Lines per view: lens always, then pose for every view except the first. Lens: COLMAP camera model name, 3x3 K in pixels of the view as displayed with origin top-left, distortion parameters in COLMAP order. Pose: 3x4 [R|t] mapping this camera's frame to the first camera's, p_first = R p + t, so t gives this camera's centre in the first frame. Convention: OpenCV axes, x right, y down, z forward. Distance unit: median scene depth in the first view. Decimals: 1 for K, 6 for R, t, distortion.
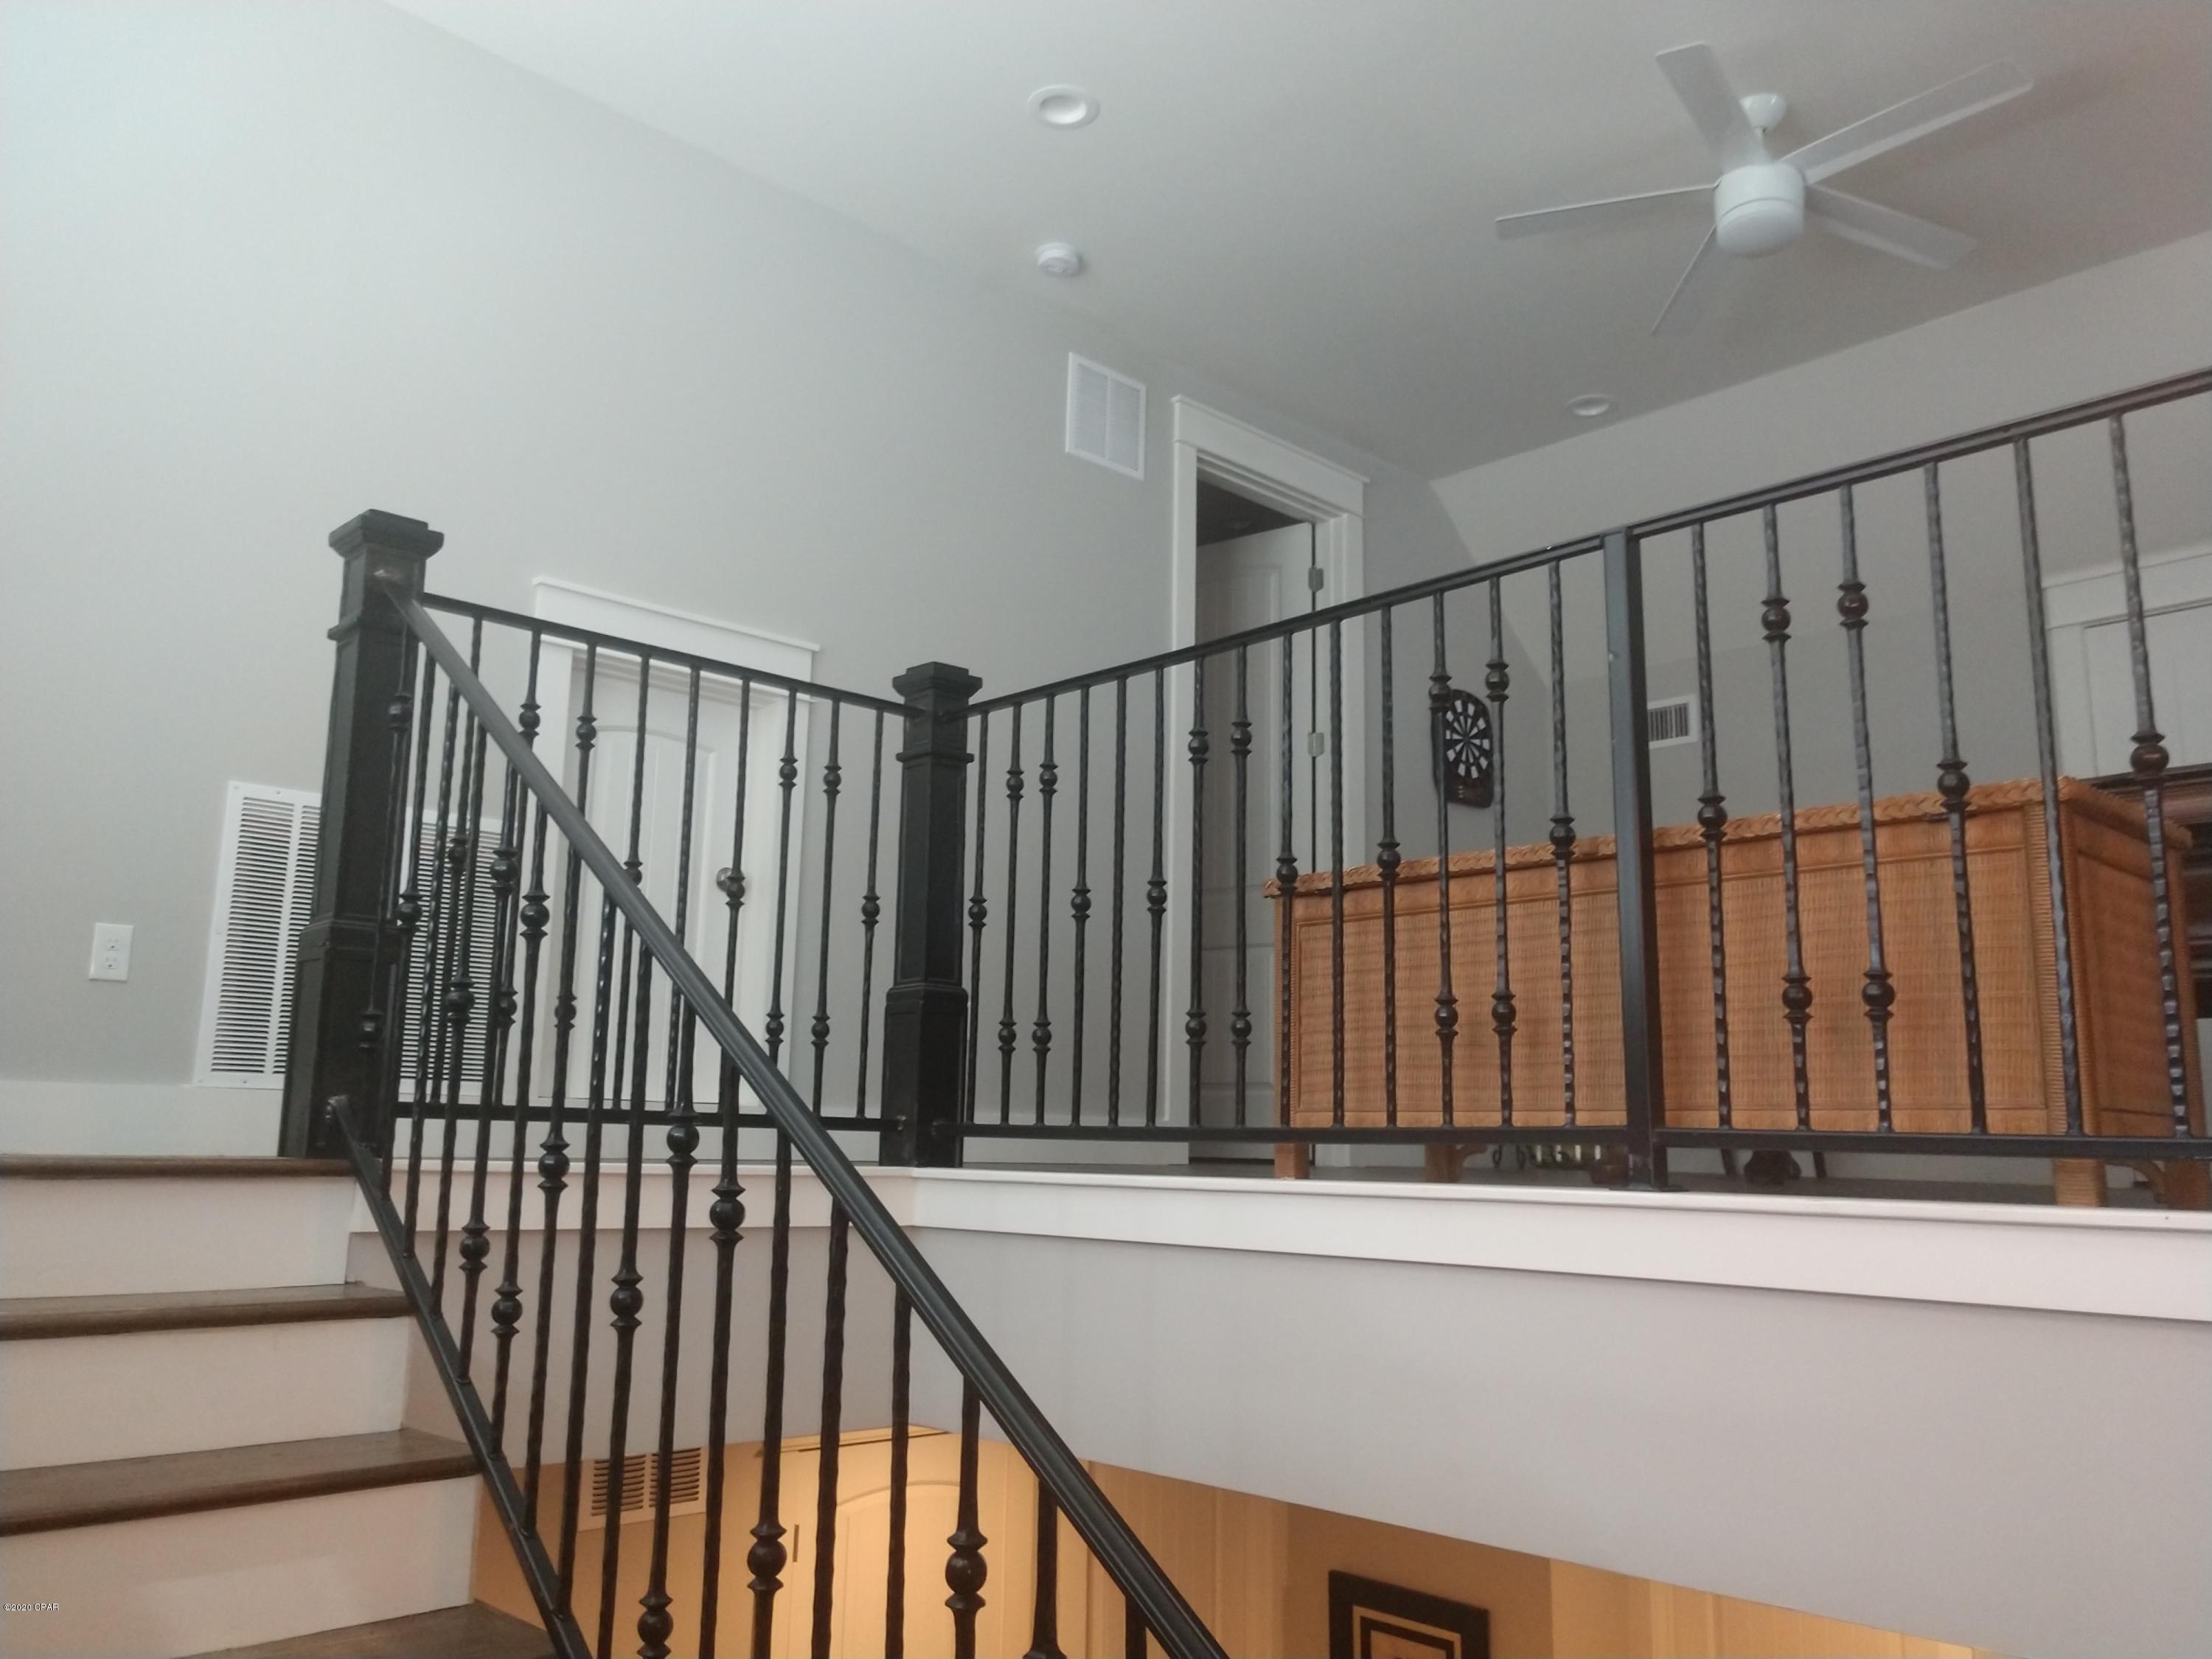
lens RADIAL K [[1678.0, 0, 1106.0], [0, 1678.0, 829.5], [0, 0, 1]] dist [-0.028909, 0.002112]
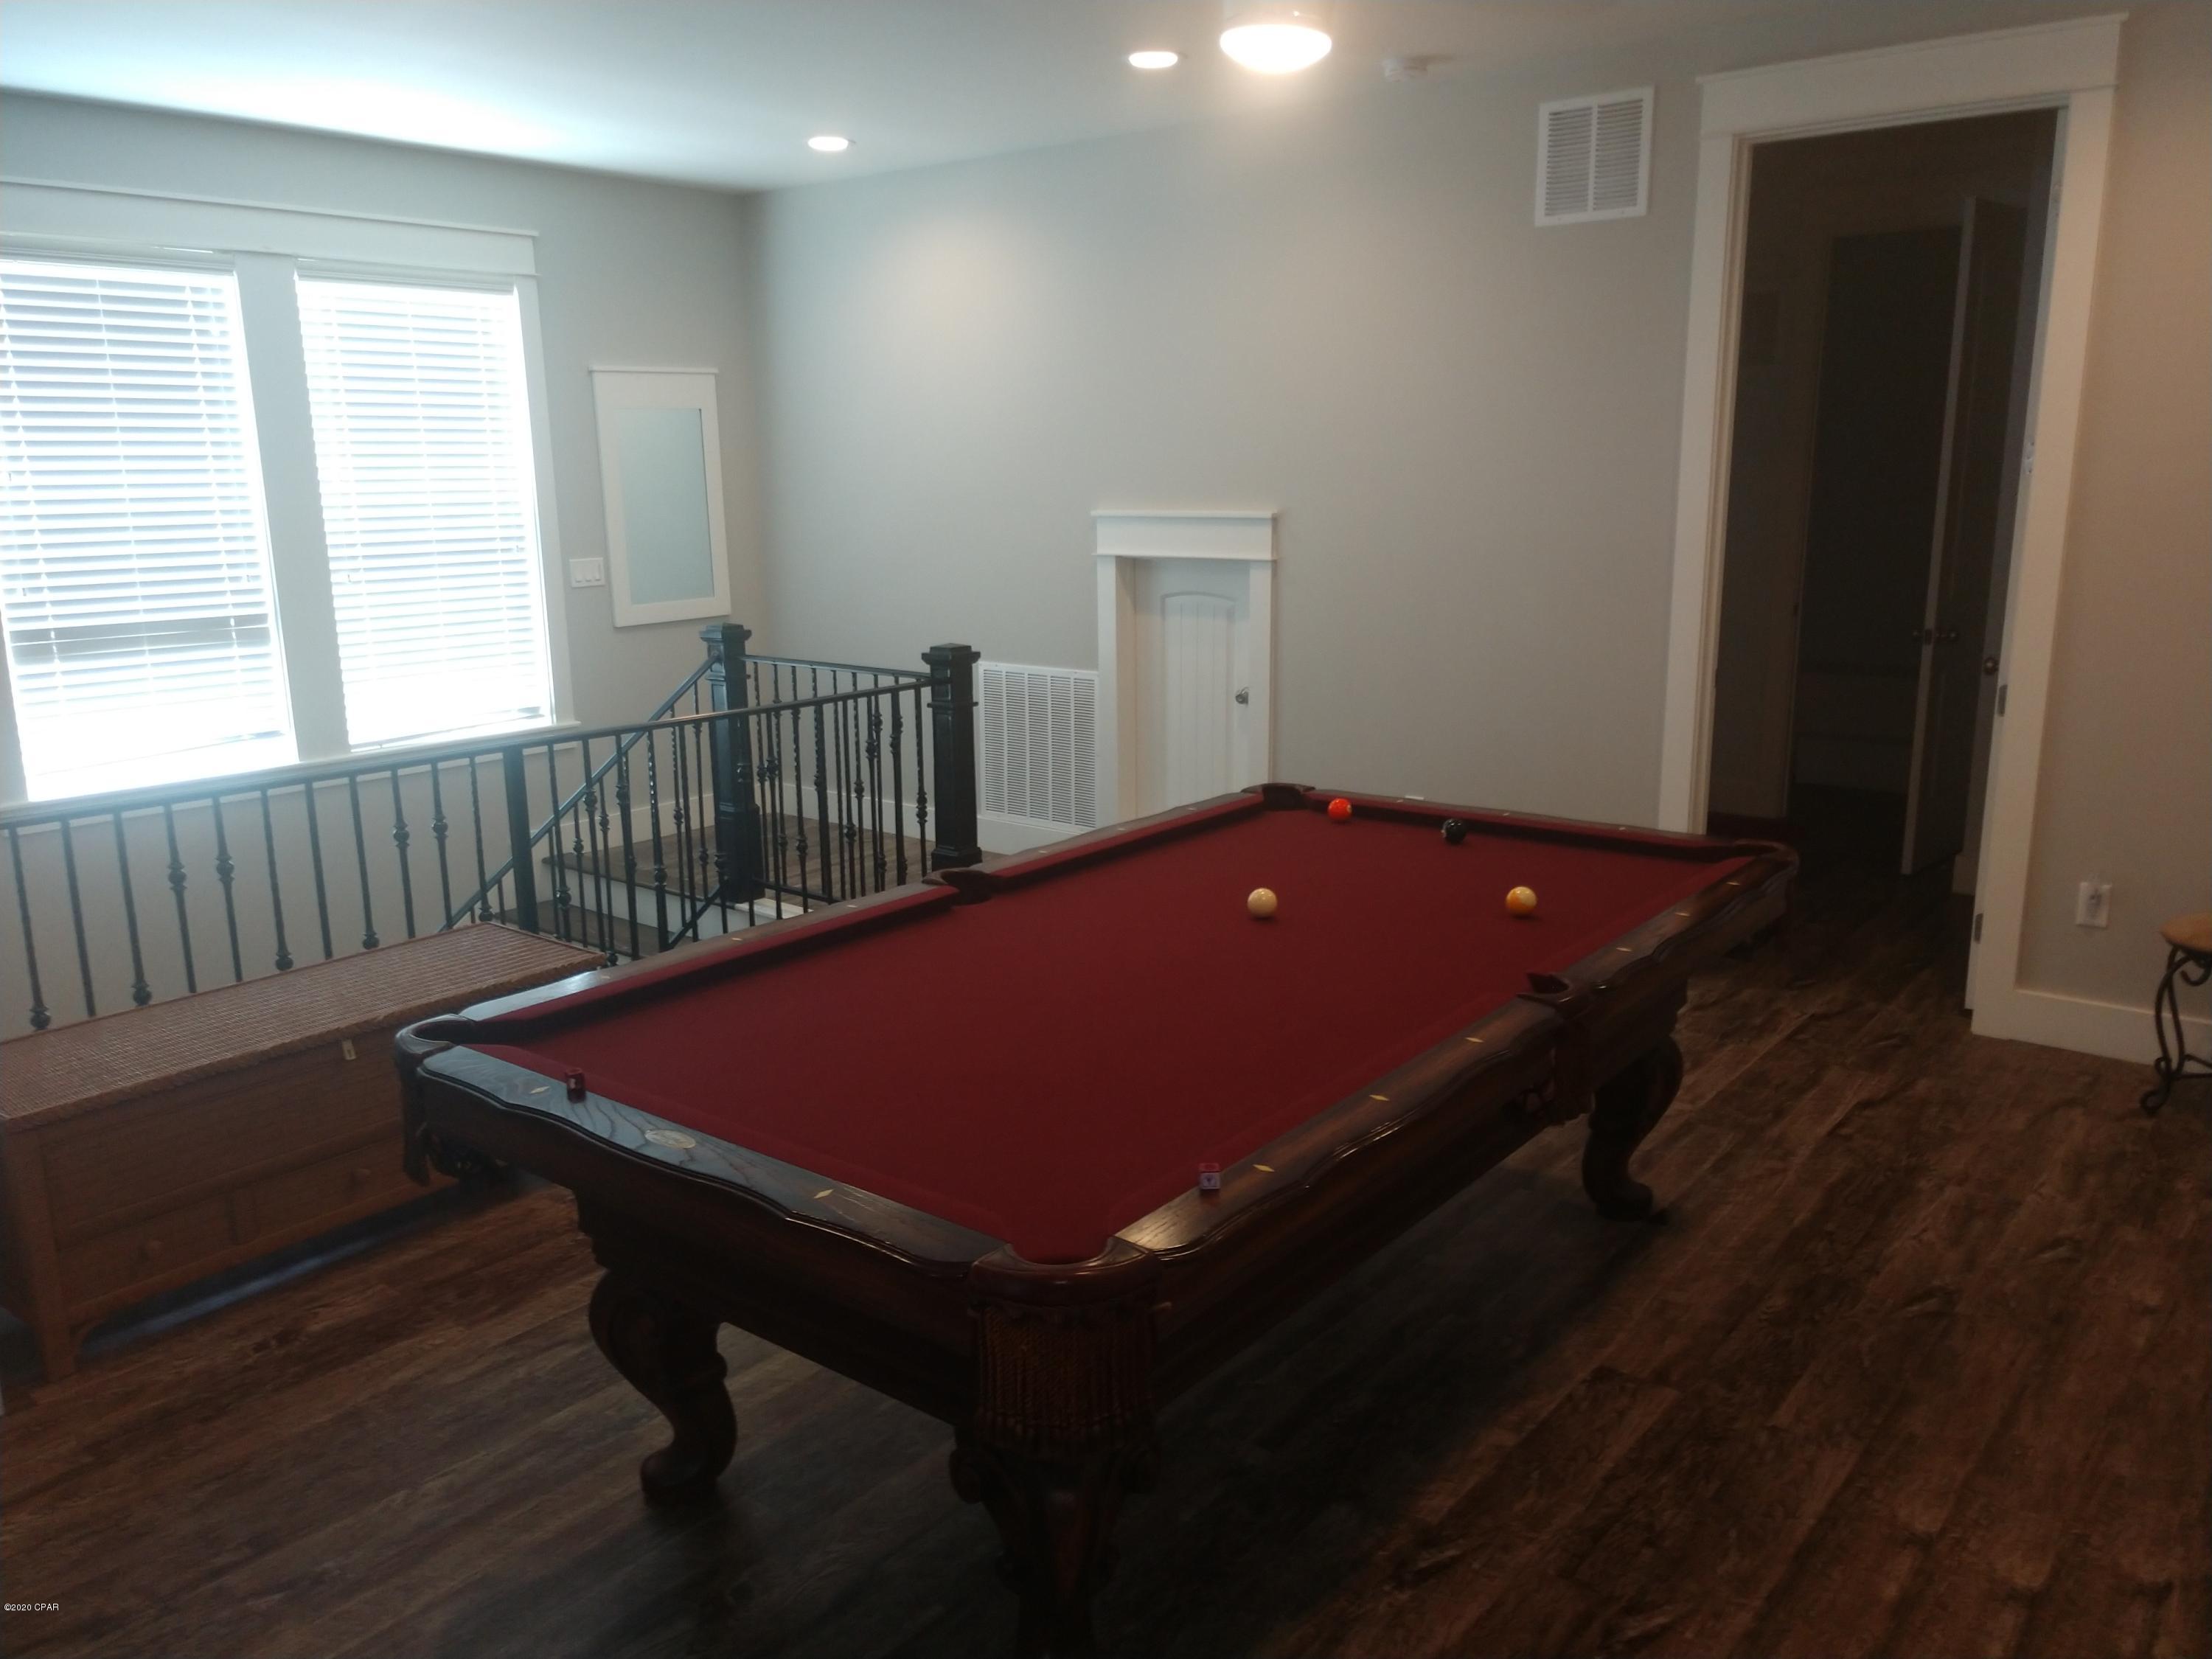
lens RADIAL K [[1678.0, 0, 1106.0], [0, 1678.0, 829.5], [0, 0, 1]] dist [-0.028909, 0.002112]
pose [[0.131949, 0.193159, -0.972255, 0.900936], [0.197404, 0.956064, 0.216733, -0.150398], [0.971402, -0.220524, 0.088022, 0.603938]]
